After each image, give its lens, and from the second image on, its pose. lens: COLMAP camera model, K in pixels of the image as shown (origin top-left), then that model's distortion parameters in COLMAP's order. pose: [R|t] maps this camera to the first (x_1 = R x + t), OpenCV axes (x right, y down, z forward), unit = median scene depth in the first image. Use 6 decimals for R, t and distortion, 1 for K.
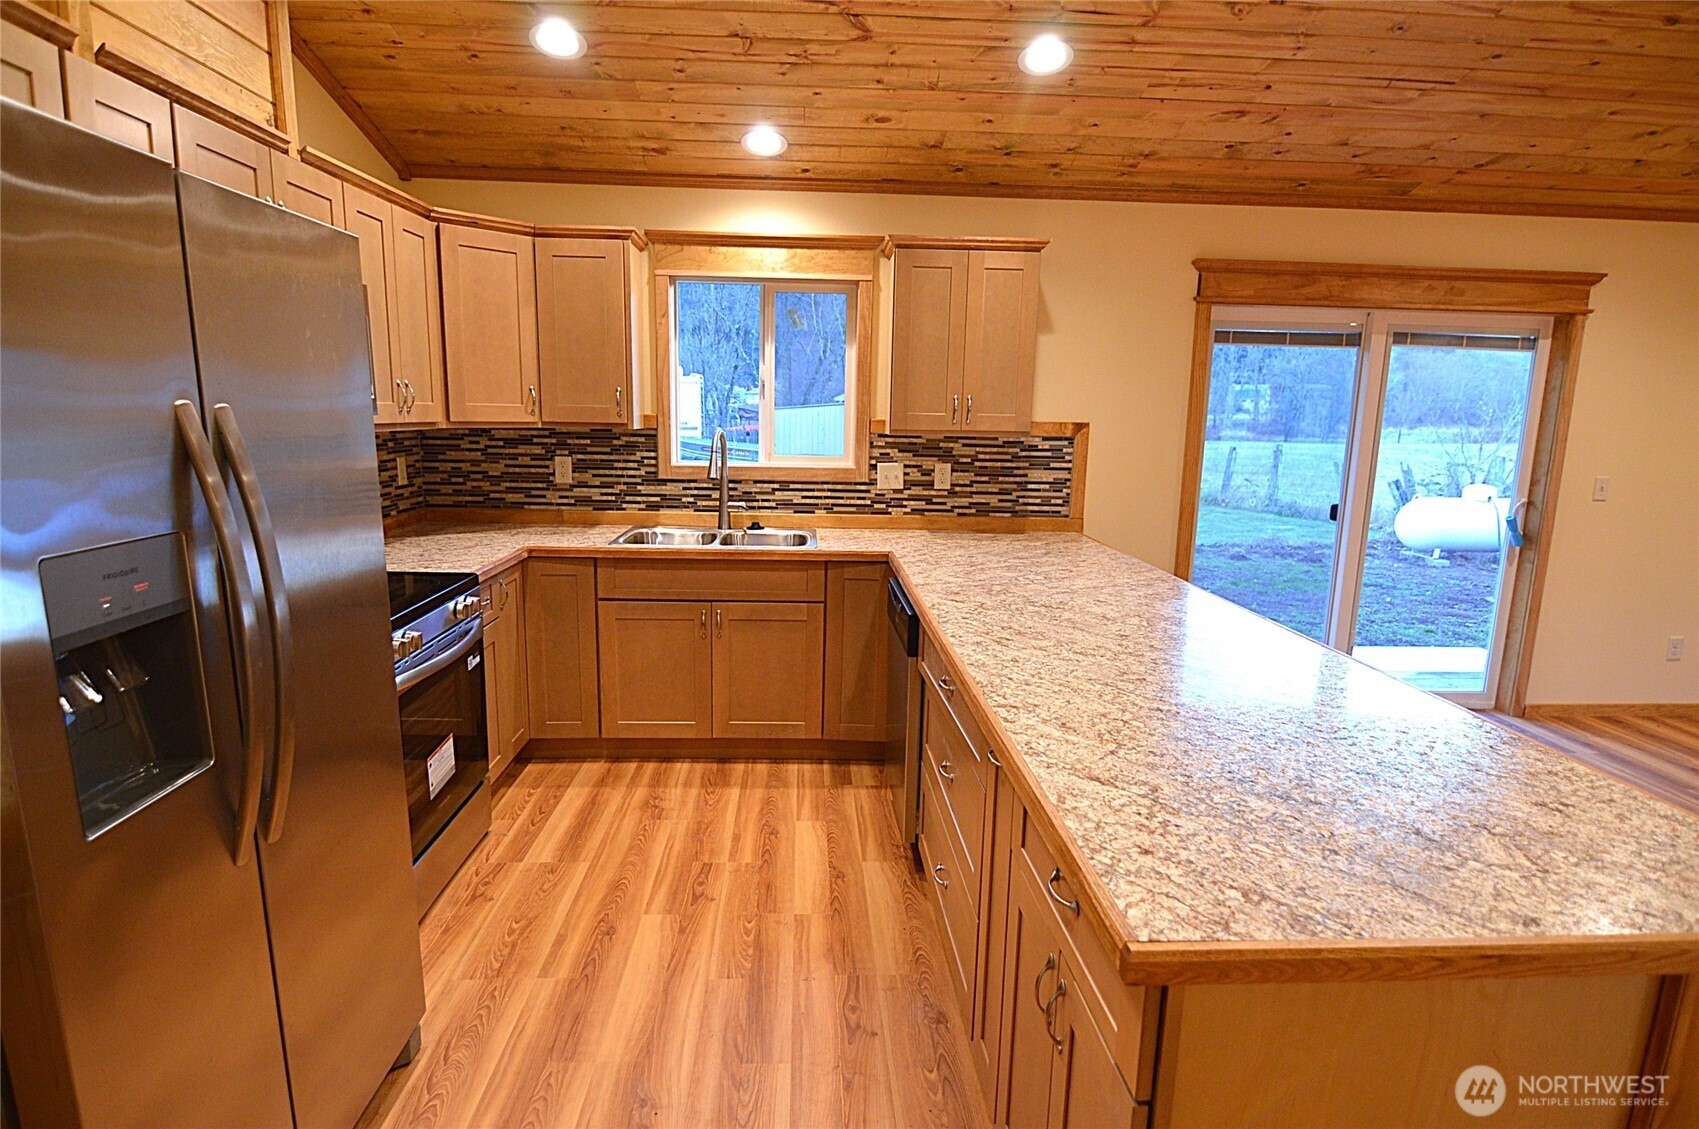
lens RADIAL K [[895.1, 0, 842.5], [0, 895.1, 575.4], [0, 0, 1]] dist [0.000479, -0.014228]
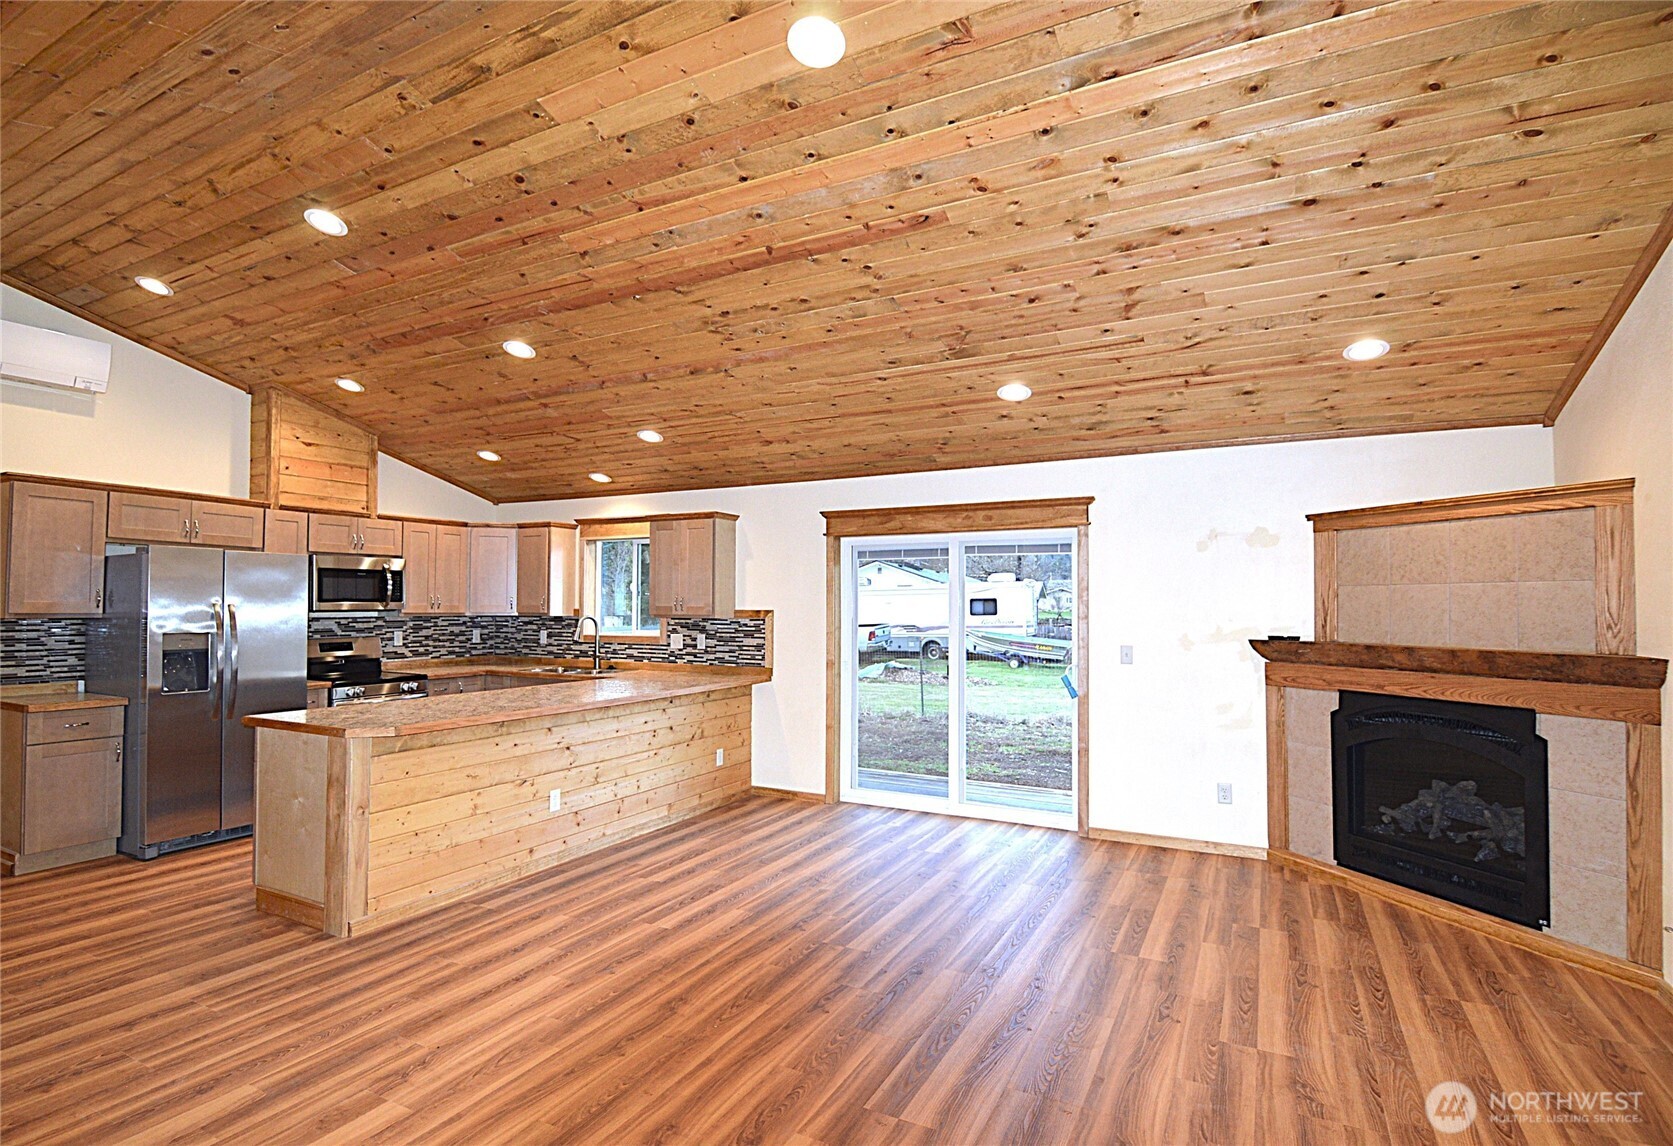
lens RADIAL K [[844.2, 0, 802.8], [0, 844.2, 583.2], [0, 0, 1]] dist [-0.000130, -0.014222]
pose [[0.854094, -0.030180, -0.519243, 1.215780], [-0.082875, 0.977664, -0.193144, 0.083807], [0.513474, 0.207995, 0.832516, -0.303095]]
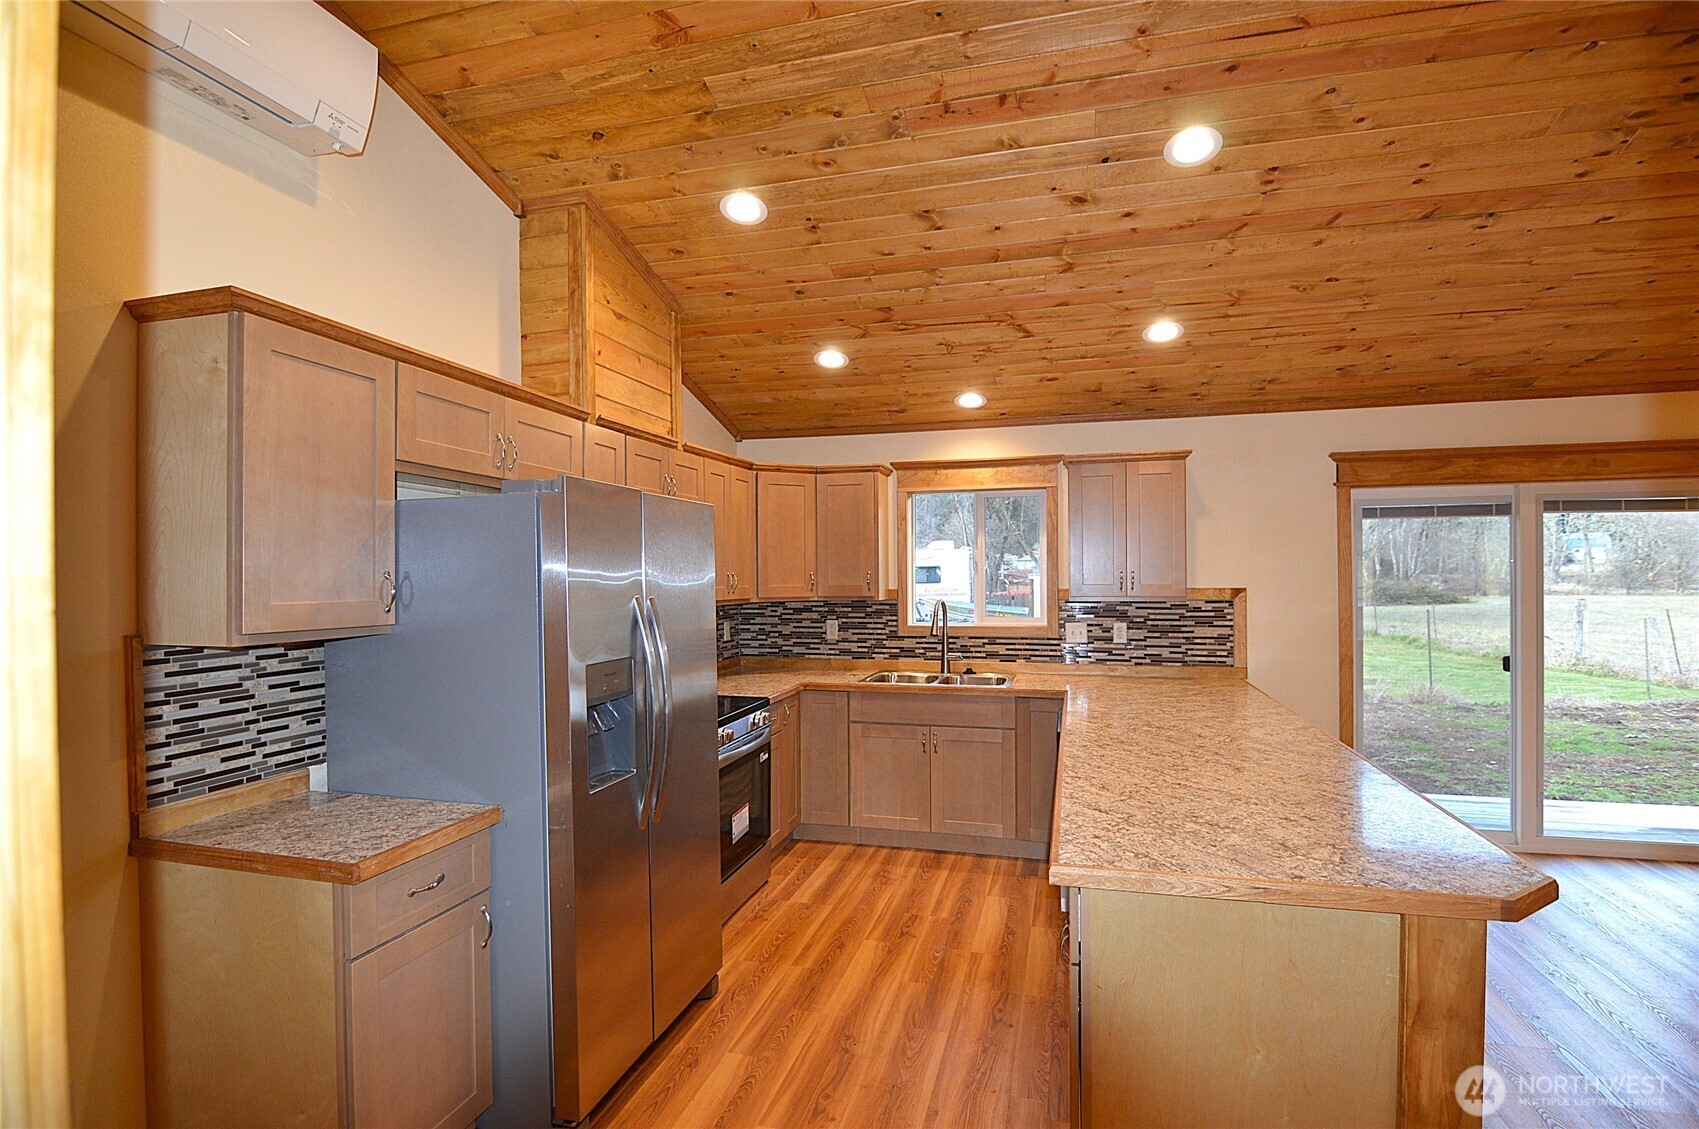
lens RADIAL K [[833.4, 0, 842.6], [0, 833.4, 574.5], [0, 0, 1]] dist [-0.001983, -0.012552]
pose [[0.950506, -0.027244, -0.309508, 0.113787], [-0.030261, 0.983295, -0.179484, 0.031770], [0.309228, 0.179966, 0.933804, -0.235741]]
